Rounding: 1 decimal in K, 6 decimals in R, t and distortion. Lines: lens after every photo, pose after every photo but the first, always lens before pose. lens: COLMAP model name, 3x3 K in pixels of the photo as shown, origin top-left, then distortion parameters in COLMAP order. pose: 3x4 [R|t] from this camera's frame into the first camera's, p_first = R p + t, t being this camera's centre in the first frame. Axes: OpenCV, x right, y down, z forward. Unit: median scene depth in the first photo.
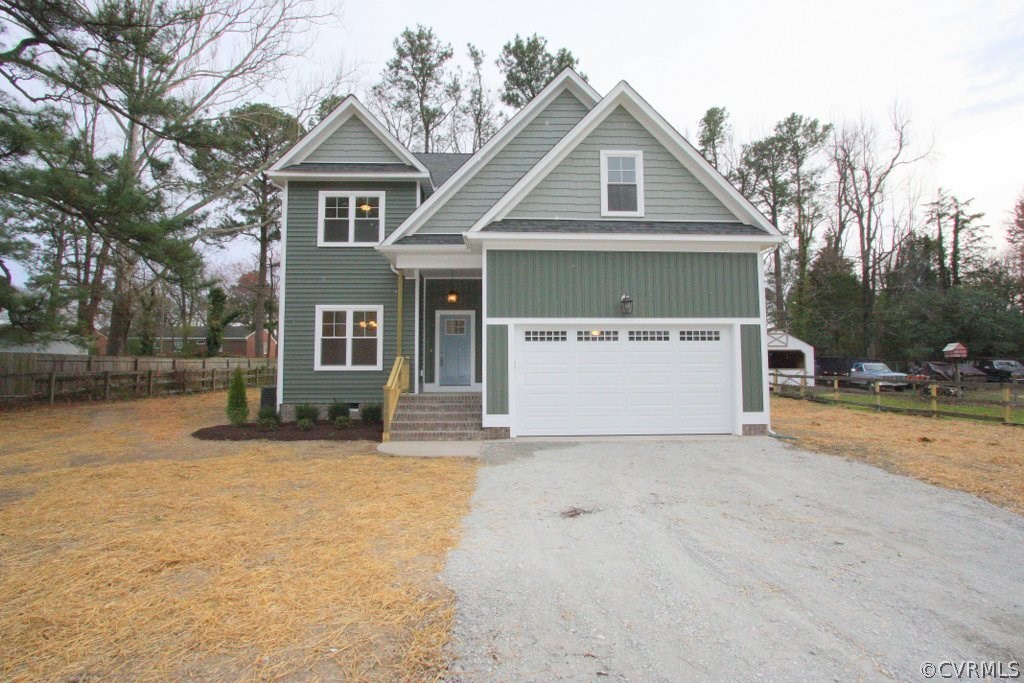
lens RADIAL K [[442.1, 0, 502.8], [0, 442.1, 341.9], [0, 0, 1]] dist [-0.016686, 0.000056]
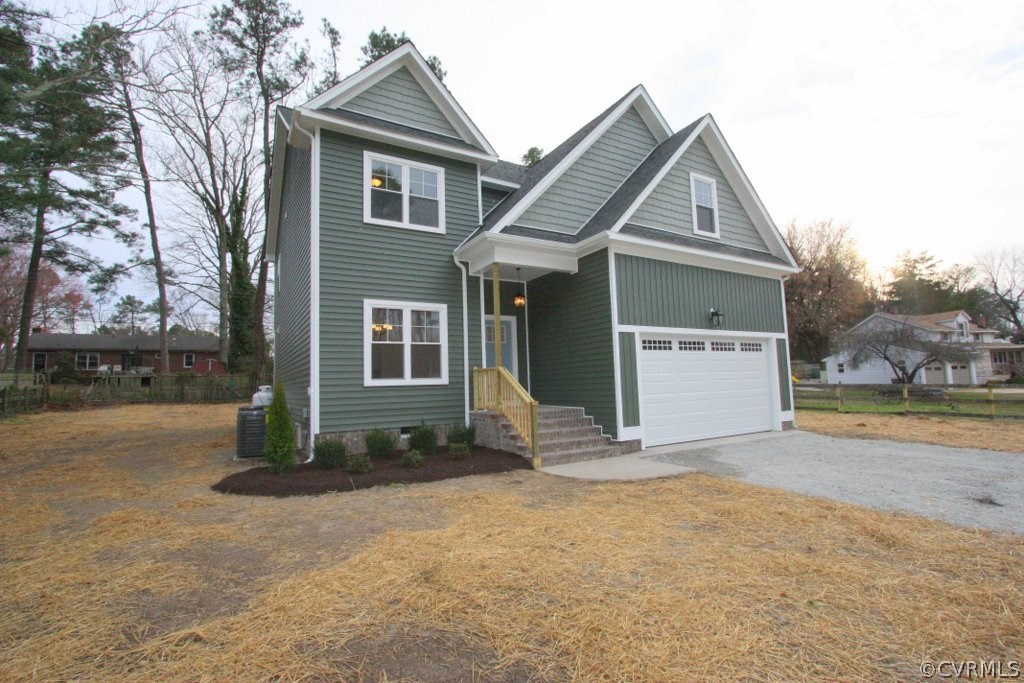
lens RADIAL K [[442.1, 0, 507.5], [0, 442.1, 342.9], [0, 0, 1]] dist [-0.016686, 0.000056]
pose [[0.891798, 0.020277, 0.451979, -0.547802], [-0.008047, 0.999548, -0.028966, 0.011199], [-0.452362, 0.022195, 0.891558, 0.219322]]
